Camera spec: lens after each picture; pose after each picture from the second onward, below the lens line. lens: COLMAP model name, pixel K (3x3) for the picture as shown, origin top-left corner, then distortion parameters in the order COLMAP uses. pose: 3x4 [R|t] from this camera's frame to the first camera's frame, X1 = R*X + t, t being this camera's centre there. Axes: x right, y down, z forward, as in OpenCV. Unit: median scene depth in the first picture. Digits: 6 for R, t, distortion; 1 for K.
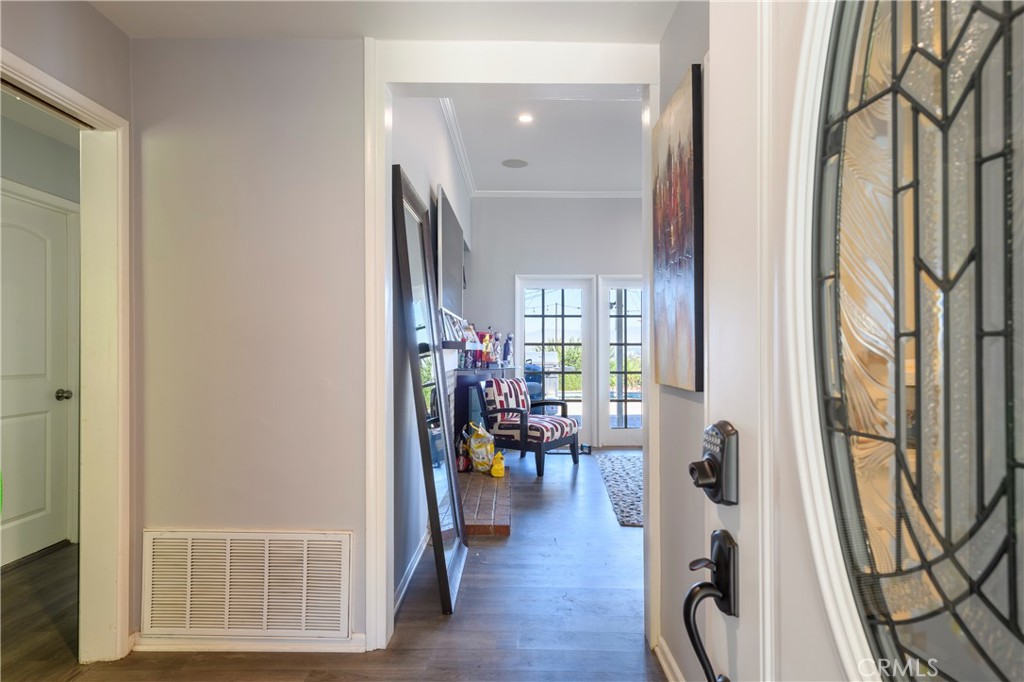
lens RADIAL K [[589.6, 0, 510.8], [0, 589.6, 344.0], [0, 0, 1]] dist [0.000089, -0.000025]
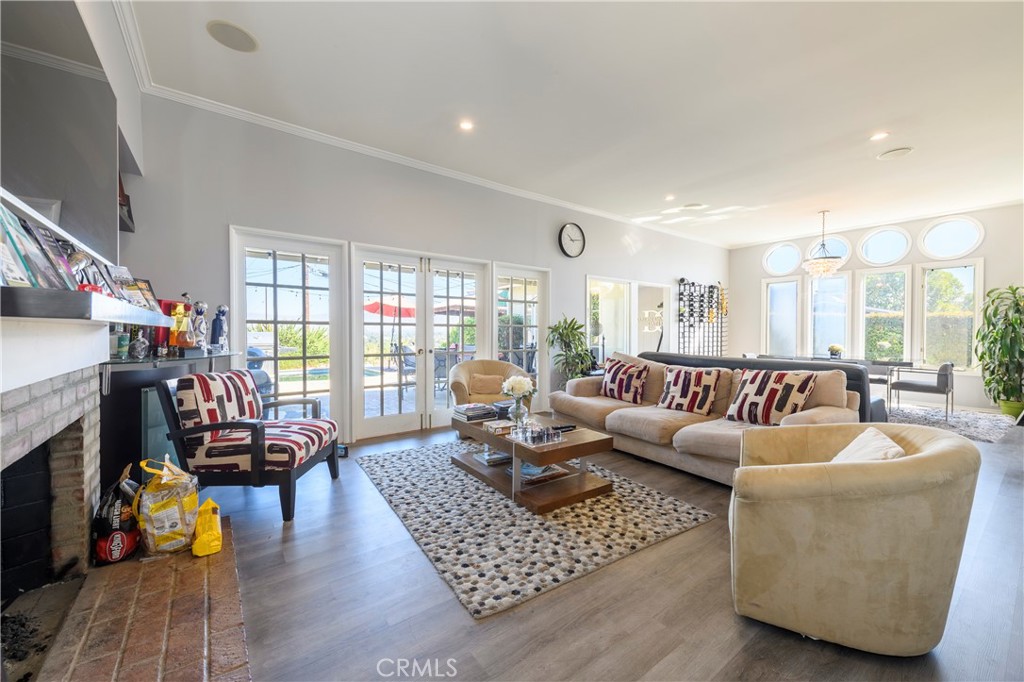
lens RADIAL K [[398.8, 0, 516.3], [0, 398.8, 337.6], [0, 0, 1]] dist [0.009463, -0.000281]
pose [[0.788881, -0.006456, 0.614512, -0.021835], [-0.008293, 0.999742, 0.021149, 0.008666], [-0.614490, -0.021780, 0.788624, 0.468960]]
